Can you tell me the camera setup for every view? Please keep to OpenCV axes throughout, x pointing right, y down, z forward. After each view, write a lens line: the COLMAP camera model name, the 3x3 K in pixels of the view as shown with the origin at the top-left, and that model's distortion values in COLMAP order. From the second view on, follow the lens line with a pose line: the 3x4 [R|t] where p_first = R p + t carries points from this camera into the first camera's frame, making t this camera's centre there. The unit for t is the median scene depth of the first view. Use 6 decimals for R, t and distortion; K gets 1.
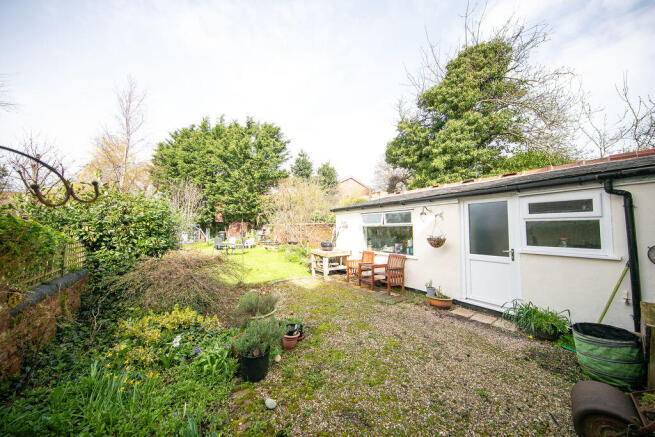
lens RADIAL K [[211.9, 0, 332.5], [0, 211.9, 217.3], [0, 0, 1]] dist [0.001016, 0.000006]
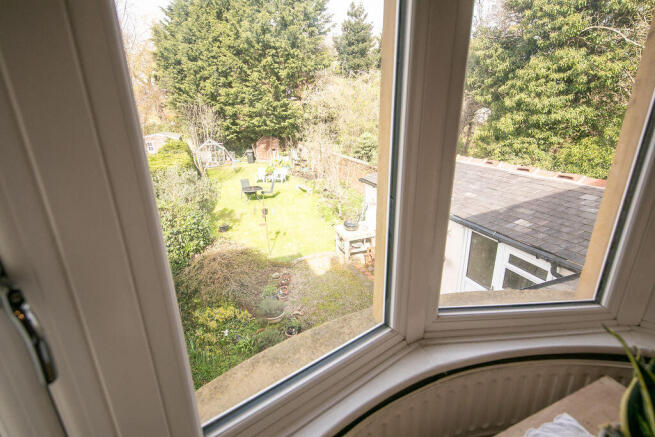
lens RADIAL K [[324.2, 0, 328.9], [0, 324.2, 229.6], [0, 0, 1]] dist [-0.000038, -0.000407]
pose [[0.966721, 0.069102, -0.246322, 0.093053], [0.036505, 0.915719, 0.400158, -0.166956], [0.253213, -0.395833, 0.882723, -0.109918]]
